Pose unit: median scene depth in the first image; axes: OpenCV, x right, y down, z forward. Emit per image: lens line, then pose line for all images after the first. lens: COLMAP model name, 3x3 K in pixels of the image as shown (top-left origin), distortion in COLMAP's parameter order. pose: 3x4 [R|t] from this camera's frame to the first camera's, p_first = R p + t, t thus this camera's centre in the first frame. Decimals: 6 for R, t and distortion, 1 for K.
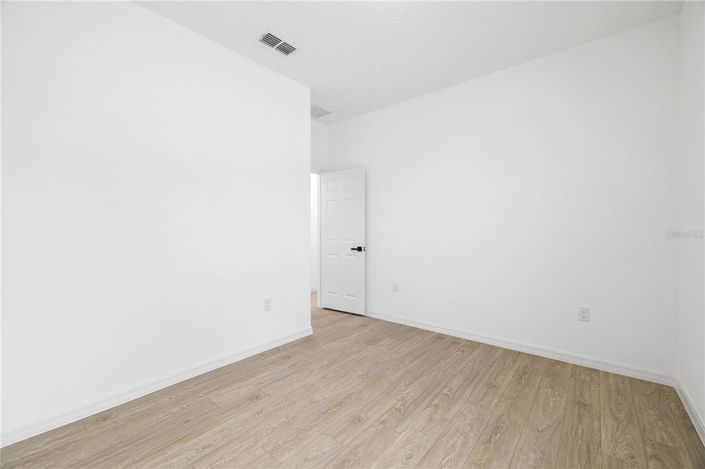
lens RADIAL K [[306.3, 0, 352.6], [0, 306.3, 231.5], [0, 0, 1]] dist [0.001973, 0.000645]
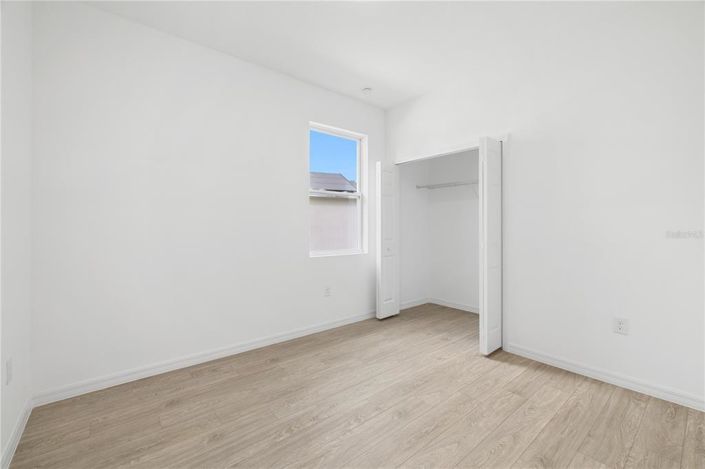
lens RADIAL K [[306.3, 0, 353.7], [0, 306.3, 231.1], [0, 0, 1]] dist [0.001973, 0.000645]
pose [[-0.983291, -0.001505, 0.182037, -0.009915], [0.001771, 0.999839, 0.017833, -0.011530], [-0.182035, 0.017857, -0.983130, 1.940012]]
